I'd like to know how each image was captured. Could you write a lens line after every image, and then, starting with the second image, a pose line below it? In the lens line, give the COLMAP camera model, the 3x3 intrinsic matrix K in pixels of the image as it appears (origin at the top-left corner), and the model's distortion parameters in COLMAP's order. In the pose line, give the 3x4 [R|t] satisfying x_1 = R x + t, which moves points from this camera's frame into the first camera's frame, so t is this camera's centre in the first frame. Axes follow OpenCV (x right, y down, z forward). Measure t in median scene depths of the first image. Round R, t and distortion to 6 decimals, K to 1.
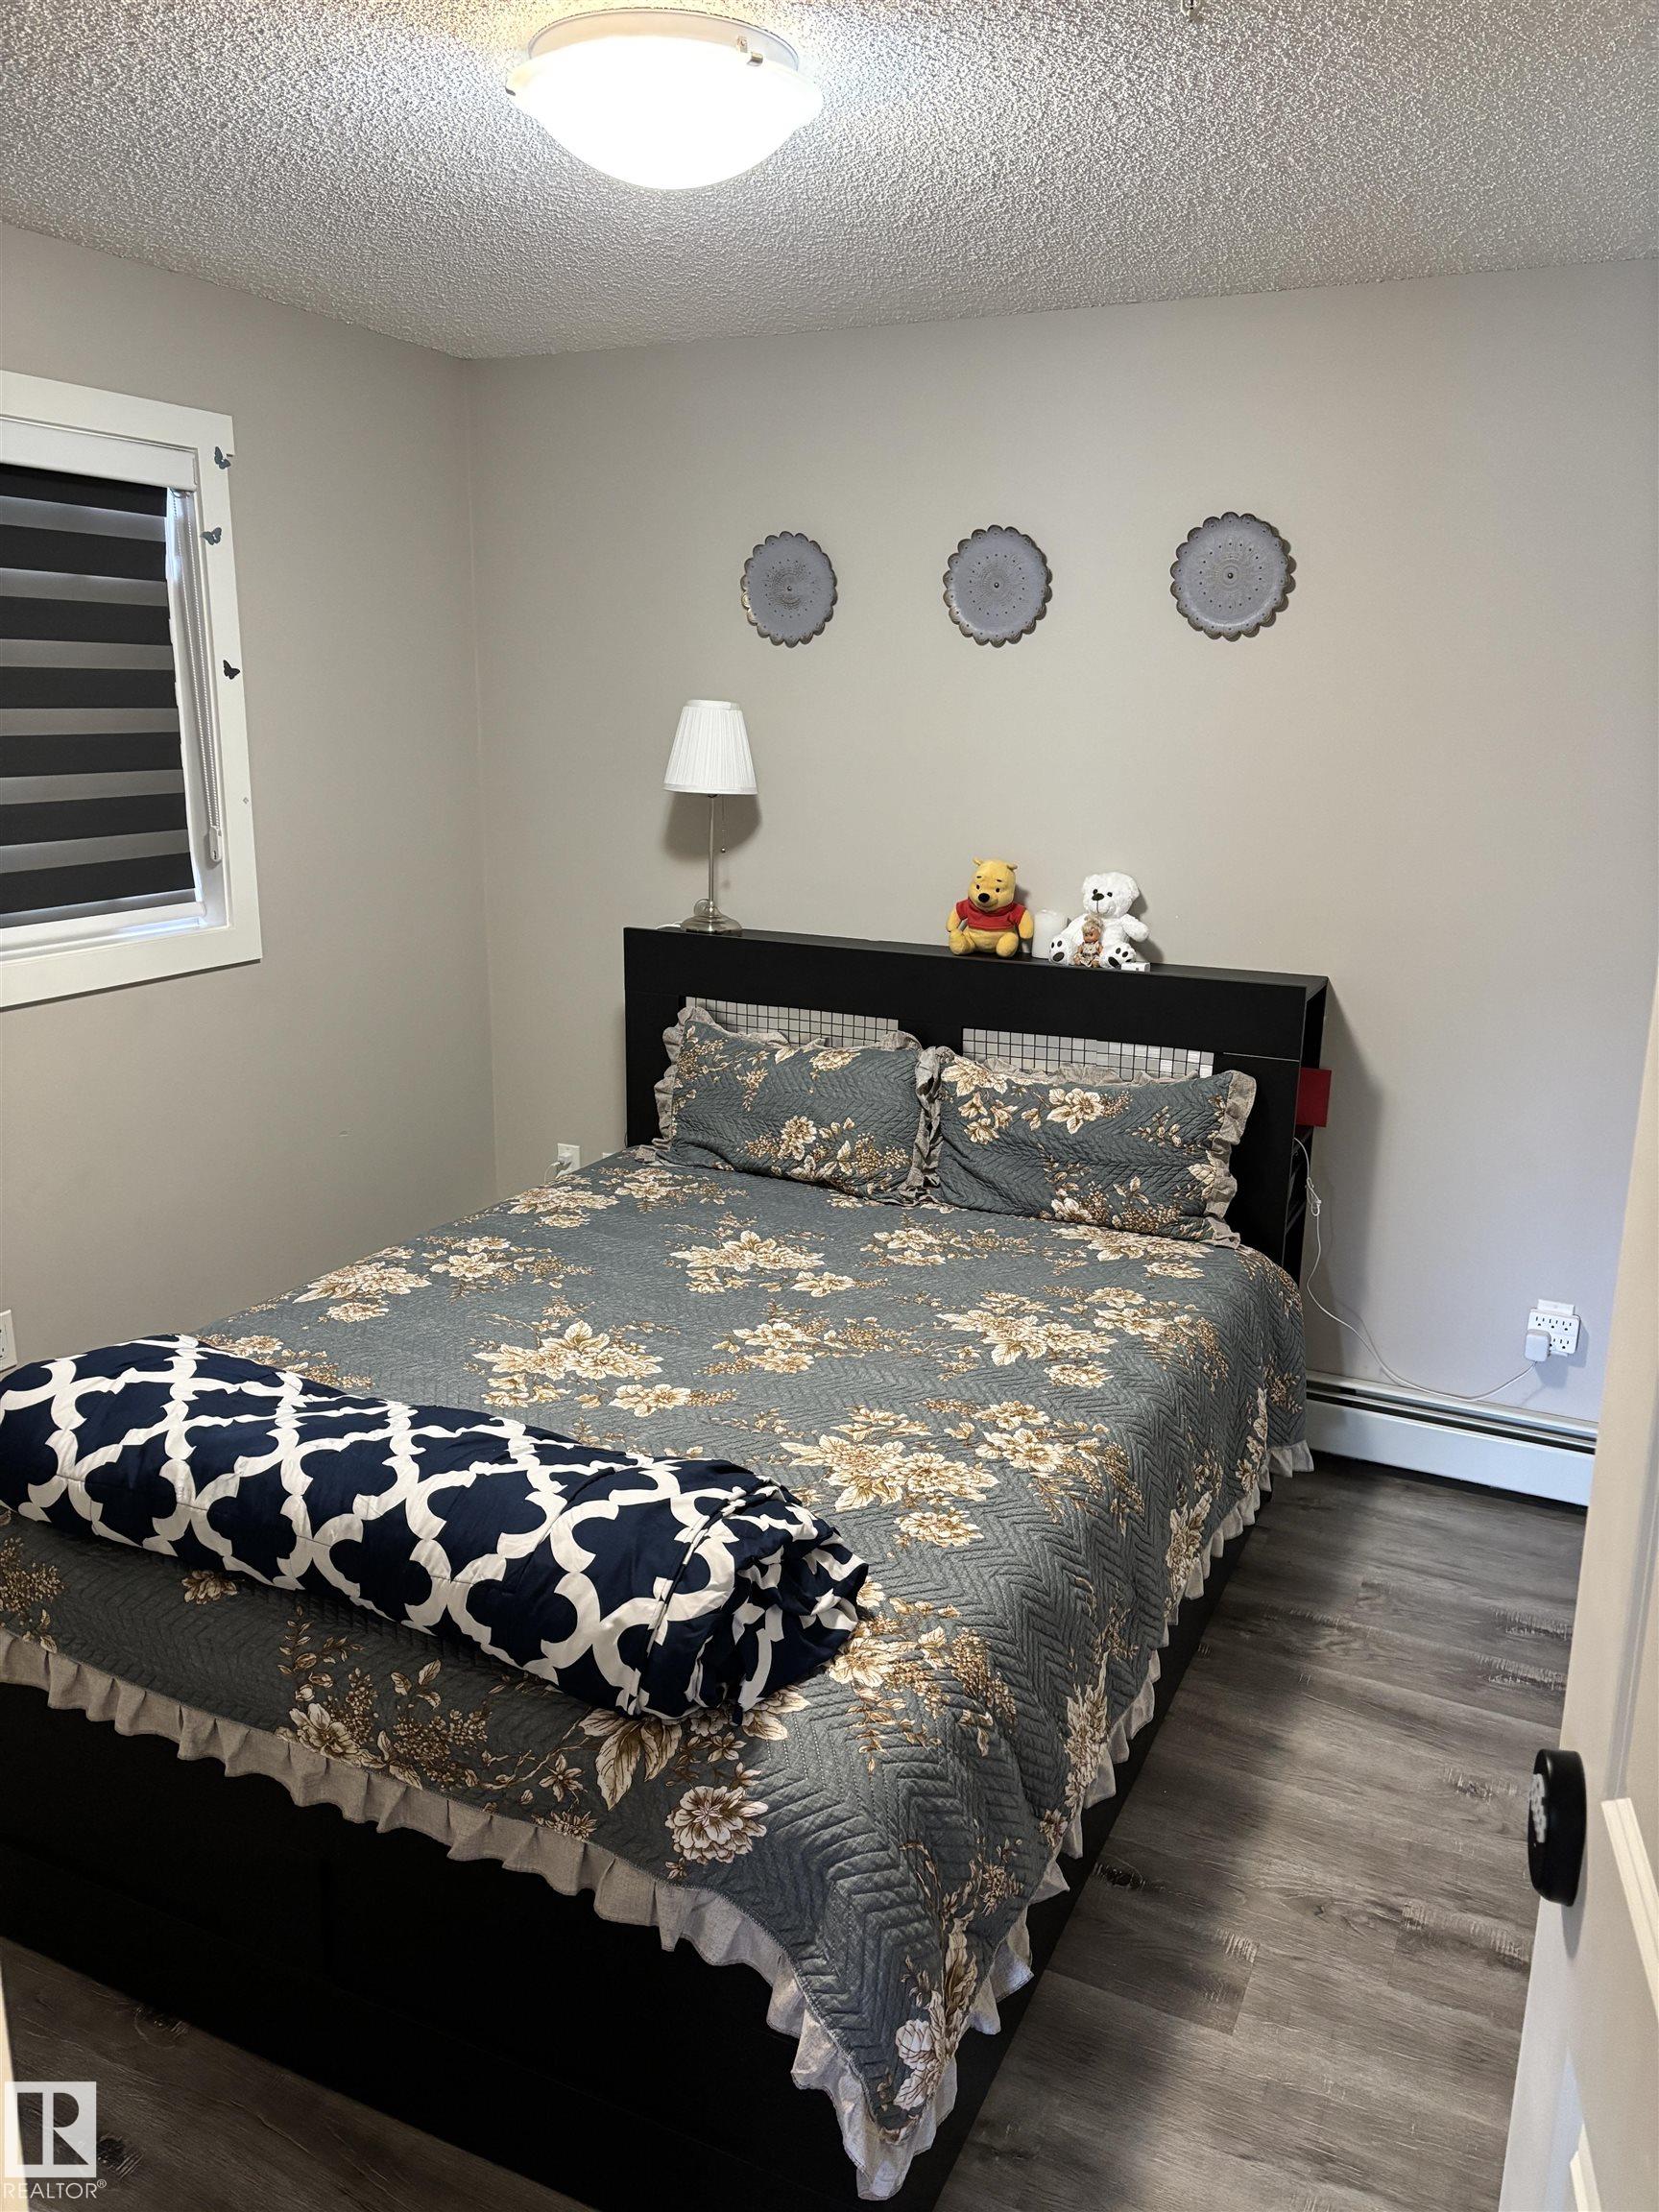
lens RADIAL K [[1684.0, 0, 825.4], [0, 1684.0, 1128.2], [0, 0, 1]] dist [0.027878, 0.000724]
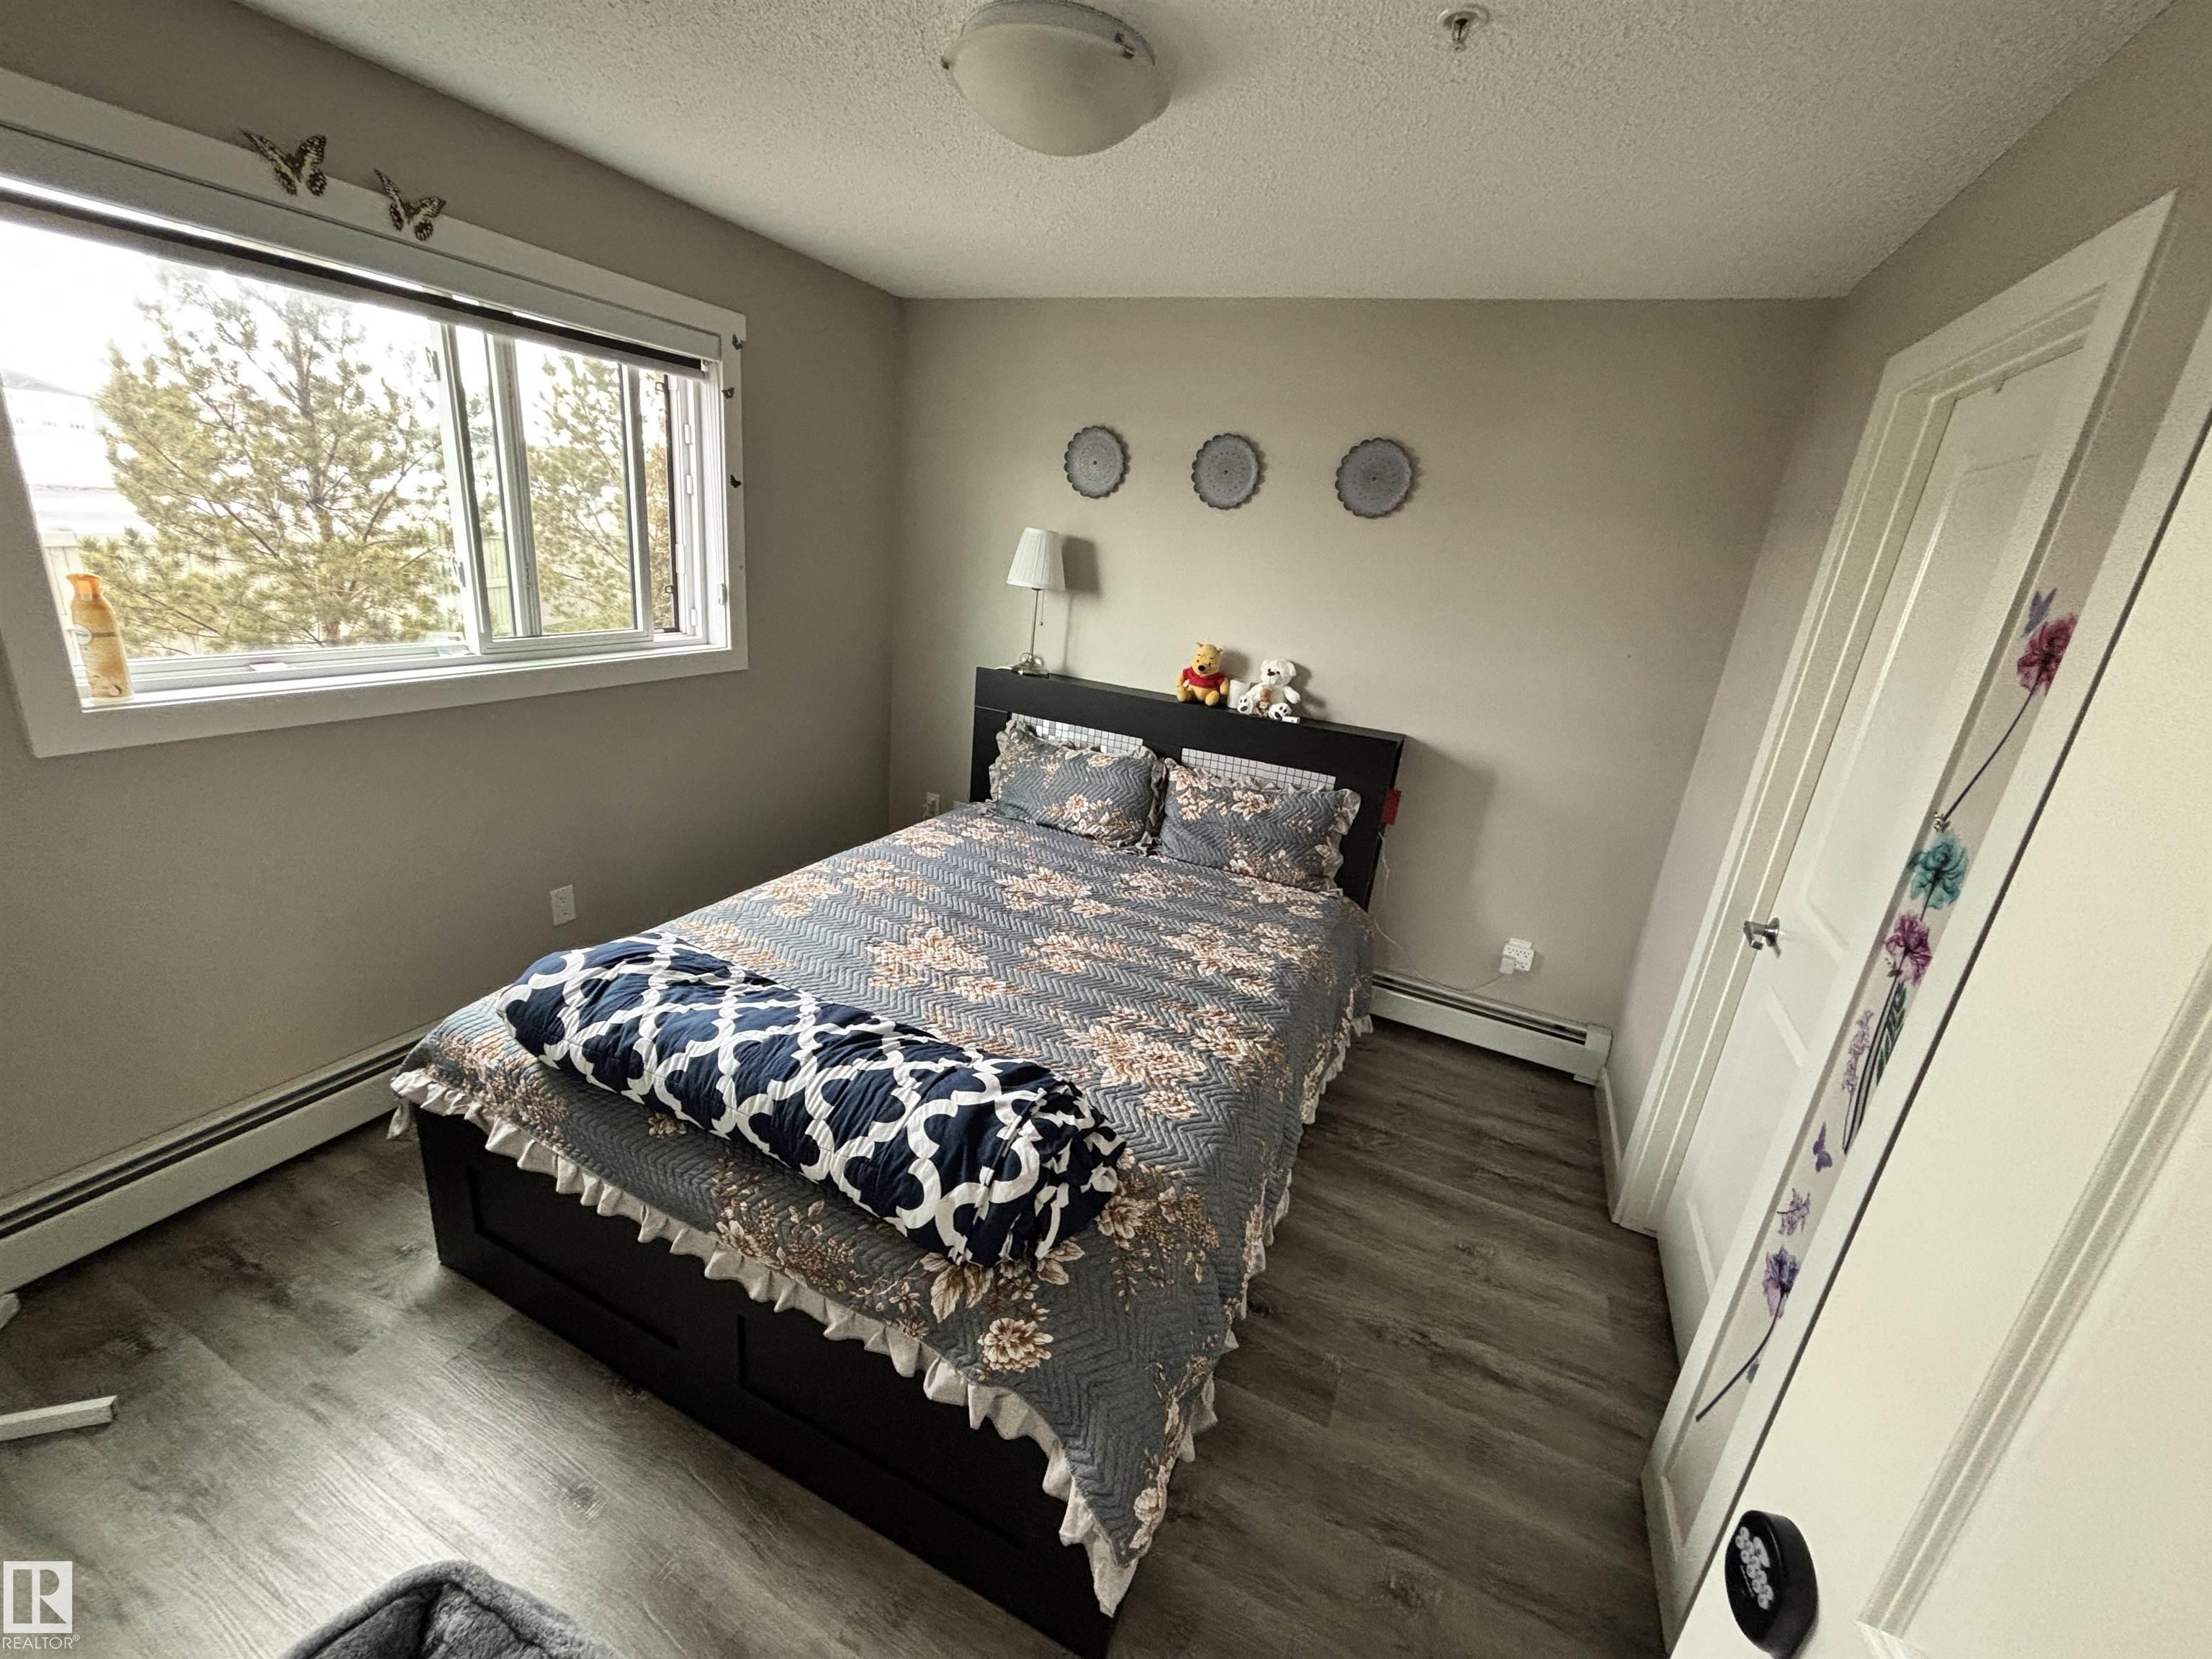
lens RADIAL K [[885.2, 0, 1102.3], [0, 885.2, 839.6], [0, 0, 1]] dist [-0.002643, -0.000536]
pose [[0.996390, 0.072733, 0.043784, -0.046267], [-0.076001, 0.994031, 0.078272, -0.056104], [-0.037830, -0.081317, 0.995970, 0.257002]]
